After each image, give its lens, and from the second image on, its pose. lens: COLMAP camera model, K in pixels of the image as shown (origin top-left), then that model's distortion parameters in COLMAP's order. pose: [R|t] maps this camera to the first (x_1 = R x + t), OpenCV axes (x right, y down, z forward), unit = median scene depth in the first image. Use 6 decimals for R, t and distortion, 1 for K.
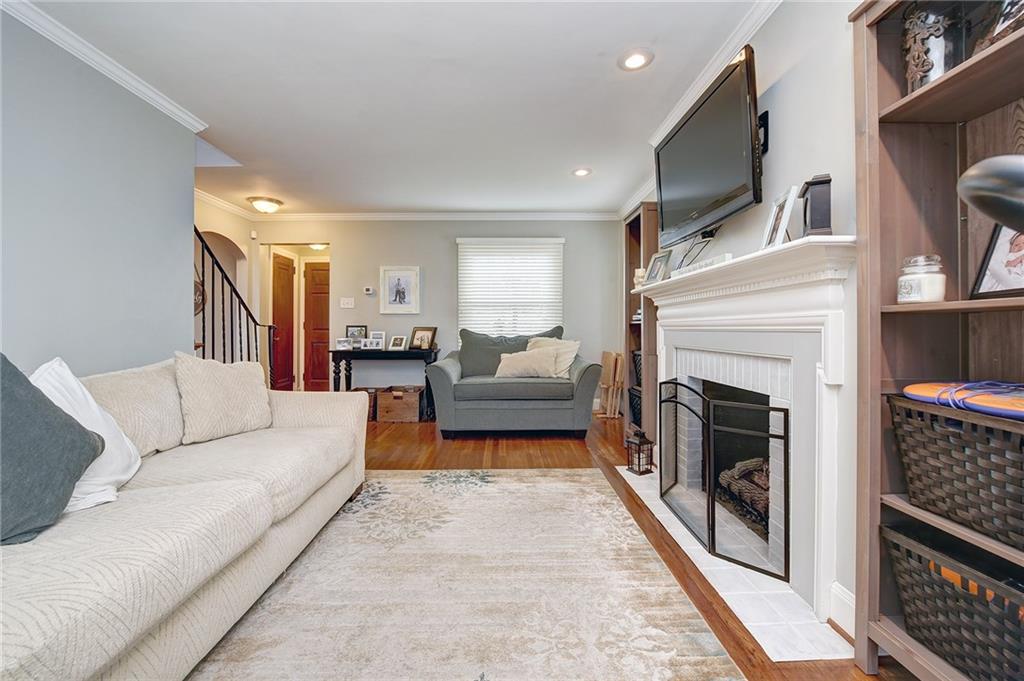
lens RADIAL K [[423.7, 0, 516.0], [0, 423.7, 332.0], [0, 0, 1]] dist [-0.002260, -0.002720]
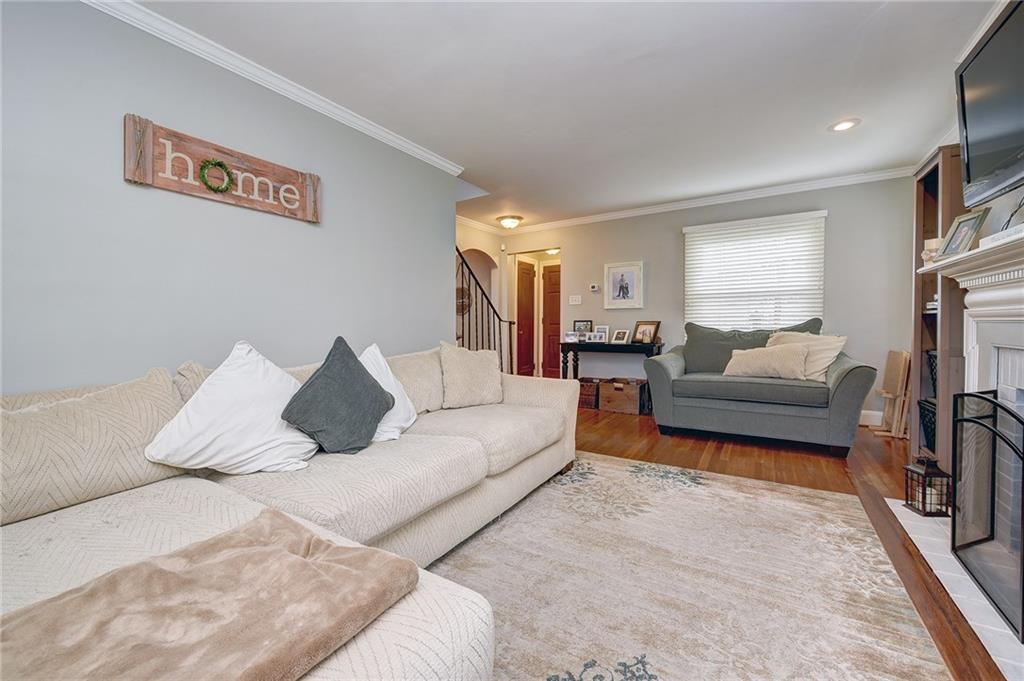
lens RADIAL K [[423.7, 0, 516.0], [0, 423.7, 332.0], [0, 0, 1]] dist [-0.002260, -0.002720]
pose [[0.838946, 0.003672, -0.544202, 0.090406], [0.003857, 0.999912, 0.012692, 0.000244], [0.544201, -0.012747, 0.838858, -0.014084]]
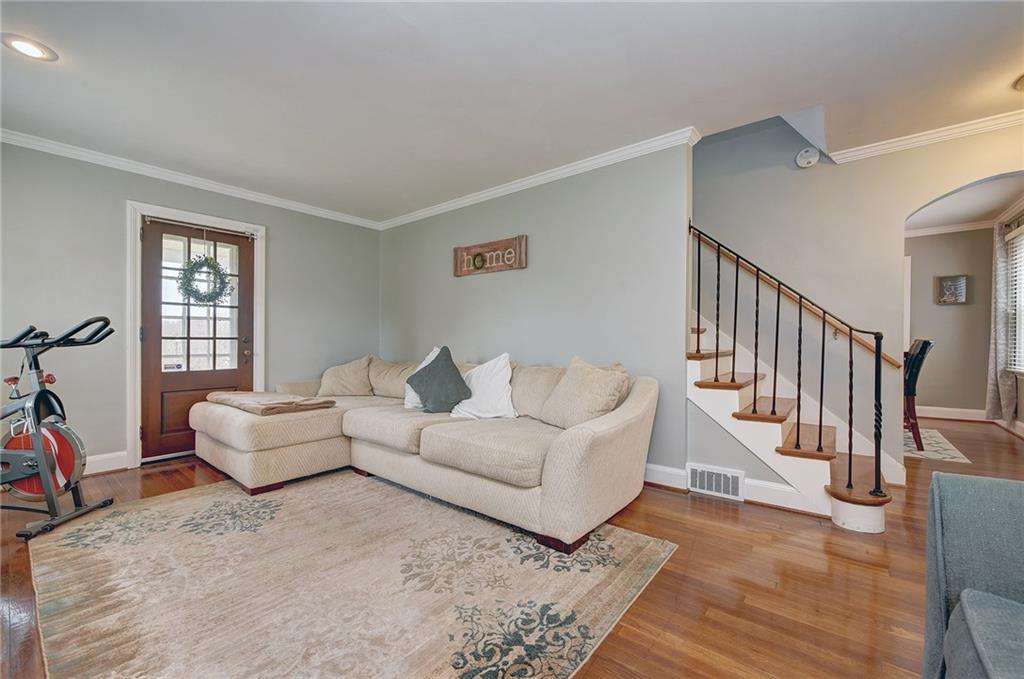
lens RADIAL K [[423.7, 0, 516.0], [0, 423.7, 331.0], [0, 0, 1]] dist [-0.002260, -0.002720]
pose [[-0.667871, -0.004593, -0.744263, 0.201534], [-0.001126, 0.999986, -0.005160, -0.016371], [0.744276, -0.002608, -0.667867, 1.105112]]
